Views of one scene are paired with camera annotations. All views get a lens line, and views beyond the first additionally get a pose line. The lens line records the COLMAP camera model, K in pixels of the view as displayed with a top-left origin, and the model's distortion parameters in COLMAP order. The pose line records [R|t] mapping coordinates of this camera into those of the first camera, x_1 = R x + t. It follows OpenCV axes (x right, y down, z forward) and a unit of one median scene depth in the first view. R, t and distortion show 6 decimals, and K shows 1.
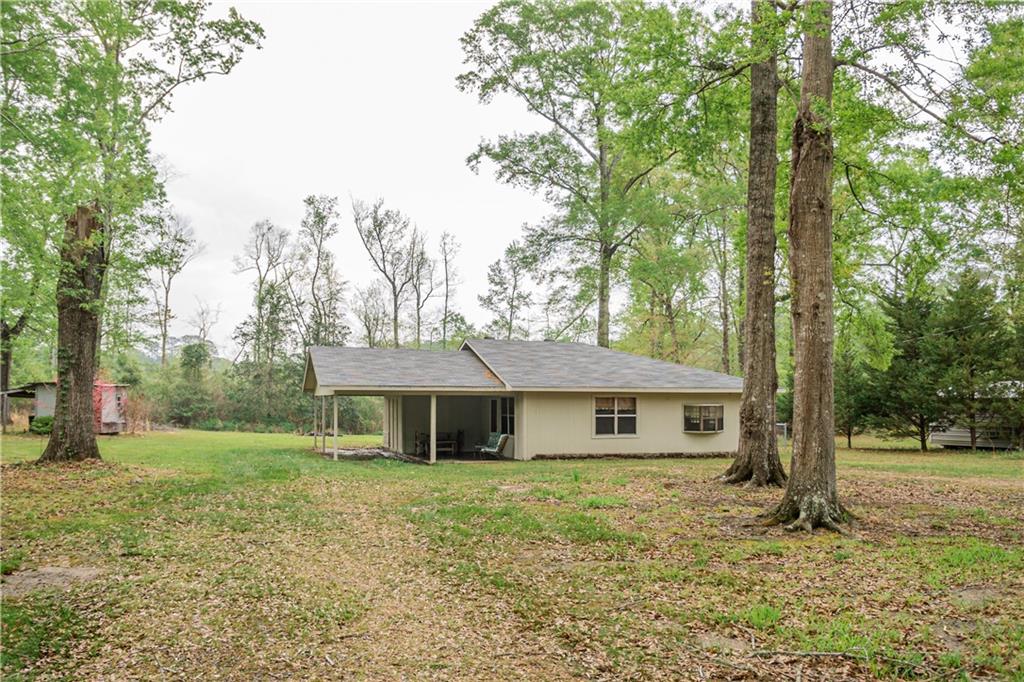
lens RADIAL K [[790.0, 0, 511.1], [0, 790.0, 343.7], [0, 0, 1]] dist [-0.153048, 0.070175]
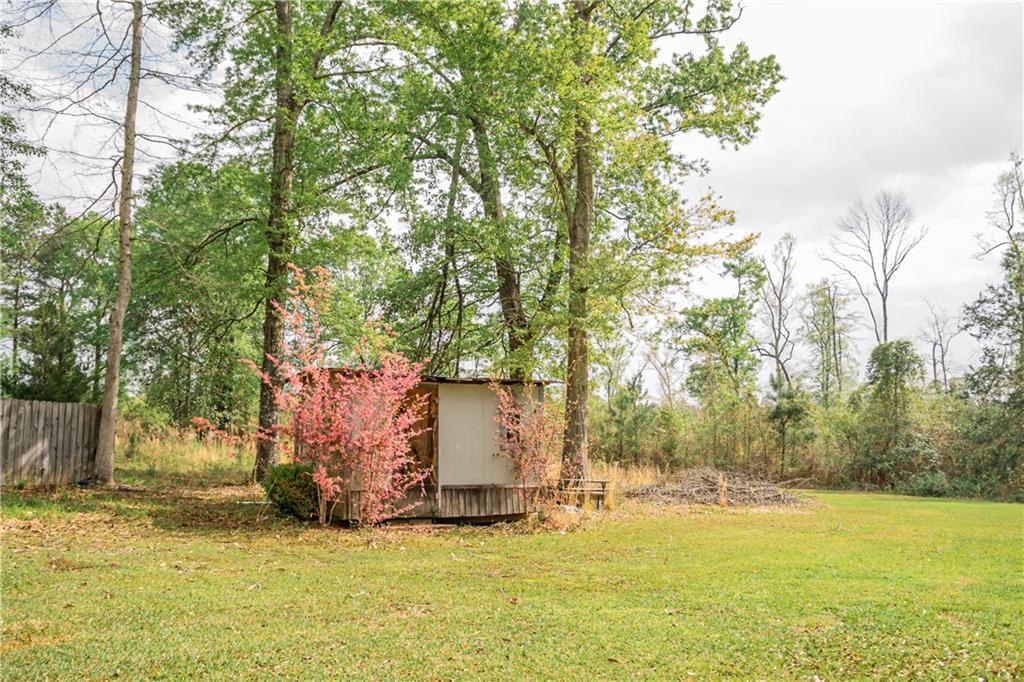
lens RADIAL K [[790.0, 0, 509.7], [0, 790.0, 341.2], [0, 0, 1]] dist [-0.153048, 0.070175]
pose [[0.588288, -0.110901, -0.801011, -0.176046], [0.052658, 0.993703, -0.098906, 0.058405], [0.806935, 0.016006, 0.590423, 0.627772]]
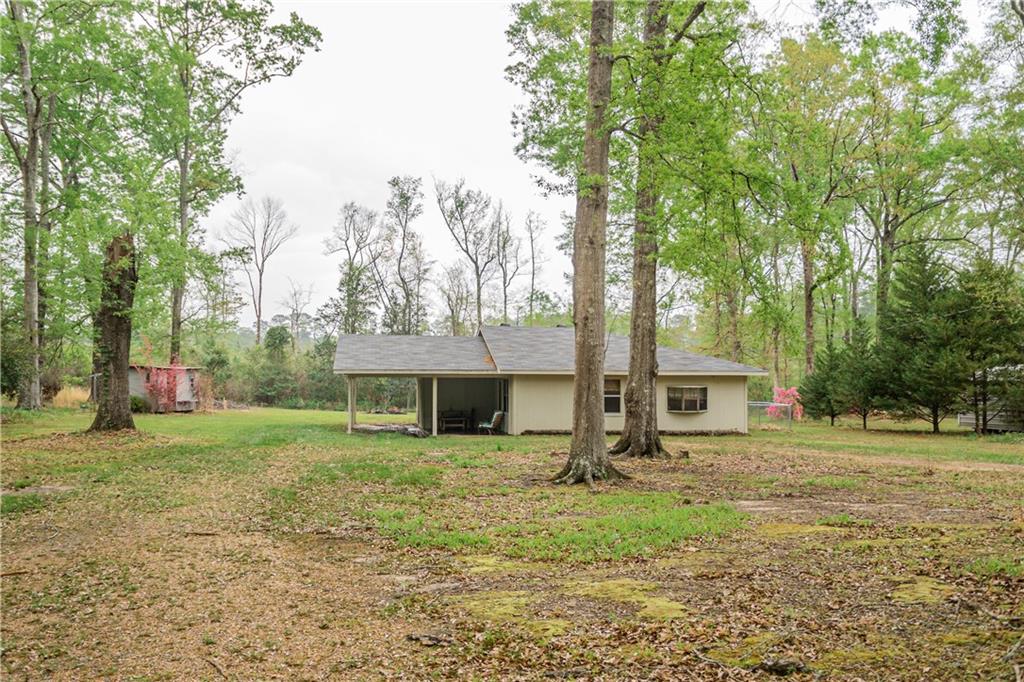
lens RADIAL K [[832.1, 0, 515.4], [0, 832.1, 335.4], [0, 0, 1]] dist [-0.114671, 0.011781]
pose [[0.989802, -0.006633, -0.142296, 0.099905], [0.009615, 0.999748, 0.020275, -0.010274], [0.142126, -0.021436, 0.989616, -0.092851]]
